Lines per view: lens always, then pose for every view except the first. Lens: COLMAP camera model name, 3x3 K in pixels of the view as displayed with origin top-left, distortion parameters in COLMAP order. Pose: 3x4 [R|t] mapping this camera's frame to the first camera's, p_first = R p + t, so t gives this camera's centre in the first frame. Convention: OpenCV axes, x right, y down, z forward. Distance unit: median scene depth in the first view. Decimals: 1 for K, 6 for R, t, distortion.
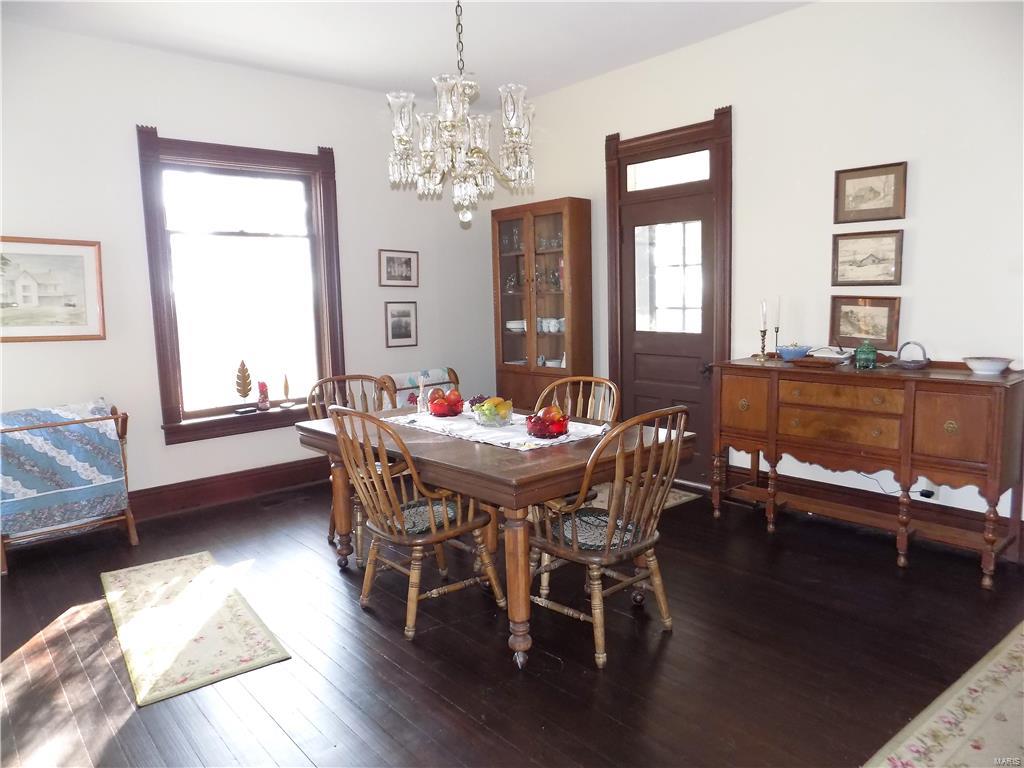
lens RADIAL K [[691.6, 0, 511.9], [0, 691.6, 380.0], [0, 0, 1]] dist [-0.075729, 0.061598]
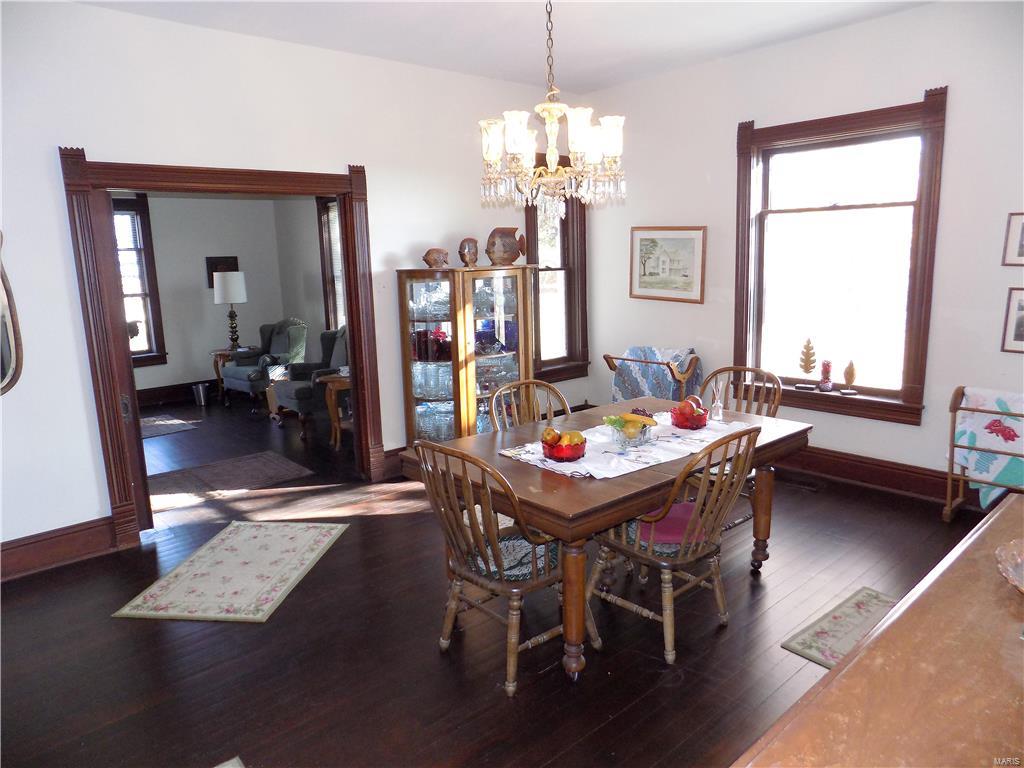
lens RADIAL K [[691.6, 0, 512.3], [0, 691.6, 384.4], [0, 0, 1]] dist [-0.075729, 0.061598]
pose [[0.003437, 0.218790, -0.975766, 0.595878], [-0.087469, 0.972097, 0.217659, -0.140573], [0.996161, 0.084601, 0.022478, 0.545452]]
